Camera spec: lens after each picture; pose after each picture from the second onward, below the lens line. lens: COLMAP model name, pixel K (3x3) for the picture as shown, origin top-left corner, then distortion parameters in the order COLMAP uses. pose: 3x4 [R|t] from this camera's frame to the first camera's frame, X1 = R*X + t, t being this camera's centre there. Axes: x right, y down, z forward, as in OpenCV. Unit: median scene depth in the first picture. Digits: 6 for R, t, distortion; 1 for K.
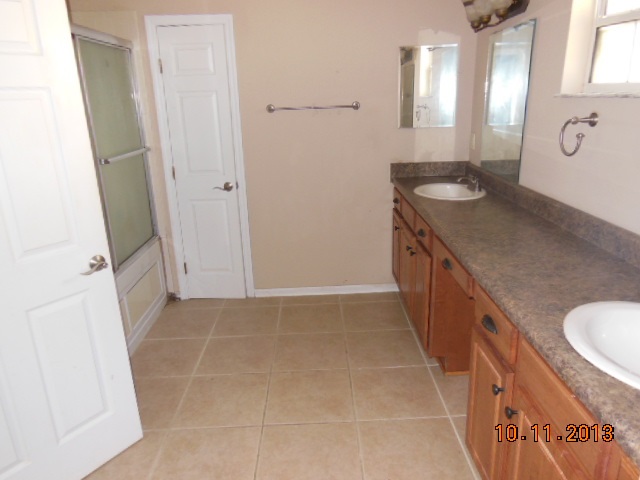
lens RADIAL K [[465.4, 0, 320.0], [0, 465.4, 240.0], [0, 0, 1]] dist [-0.012243, -0.007384]
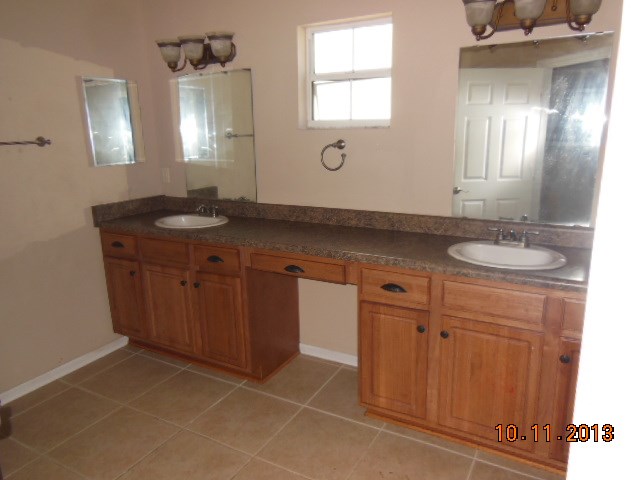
lens RADIAL K [[465.4, 0, 320.0], [0, 465.4, 240.0], [0, 0, 1]] dist [-0.012243, -0.007384]
pose [[0.500144, -0.178074, 0.847435, -0.494818], [0.259040, 0.964581, 0.049808, -0.045622], [-0.826289, 0.194609, 0.528558, 0.247884]]
